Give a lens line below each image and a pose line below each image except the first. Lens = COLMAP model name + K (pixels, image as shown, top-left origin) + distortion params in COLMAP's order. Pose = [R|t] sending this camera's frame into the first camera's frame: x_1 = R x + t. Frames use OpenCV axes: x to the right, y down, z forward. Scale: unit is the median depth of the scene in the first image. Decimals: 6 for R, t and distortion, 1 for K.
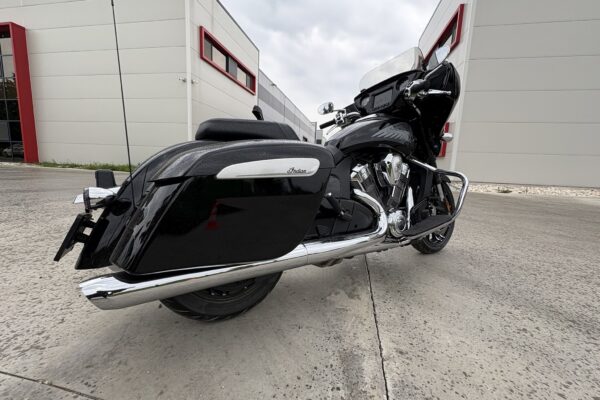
lens RADIAL K [[253.8, 0, 300.0], [0, 253.8, 200.0], [0, 0, 1]] dist [0.001640, -0.000335]
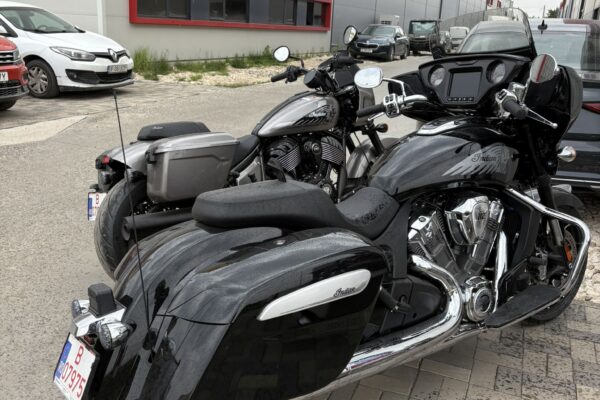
lens RADIAL K [[614.1, 0, 300.0], [0, 614.1, 200.0], [0, 0, 1]] dist [0.020190, -0.029835]
pose [[0.999614, -0.005125, 0.027291, -0.118204], [0.001300, 0.990378, 0.138380, -0.389525], [-0.027737, -0.138292, 0.990003, -0.529657]]
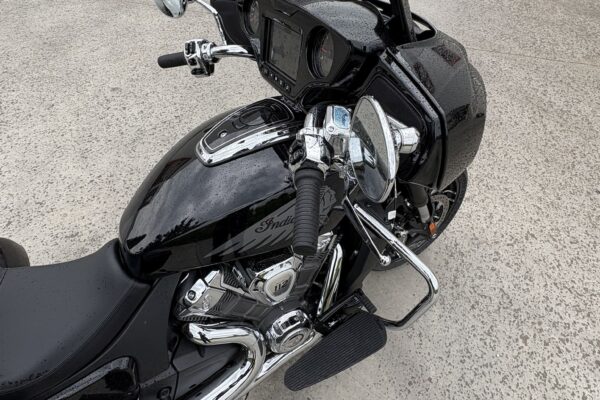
lens RADIAL K [[336.9, 0, 300.0], [0, 336.9, 200.0], [0, 0, 1]] dist [0.003179, -0.000351]
pose [[0.998325, 0.026255, -0.051564, 0.438548], [0.015090, 0.742172, 0.670040, -0.637571], [0.055861, -0.669695, 0.740532, 0.648067]]
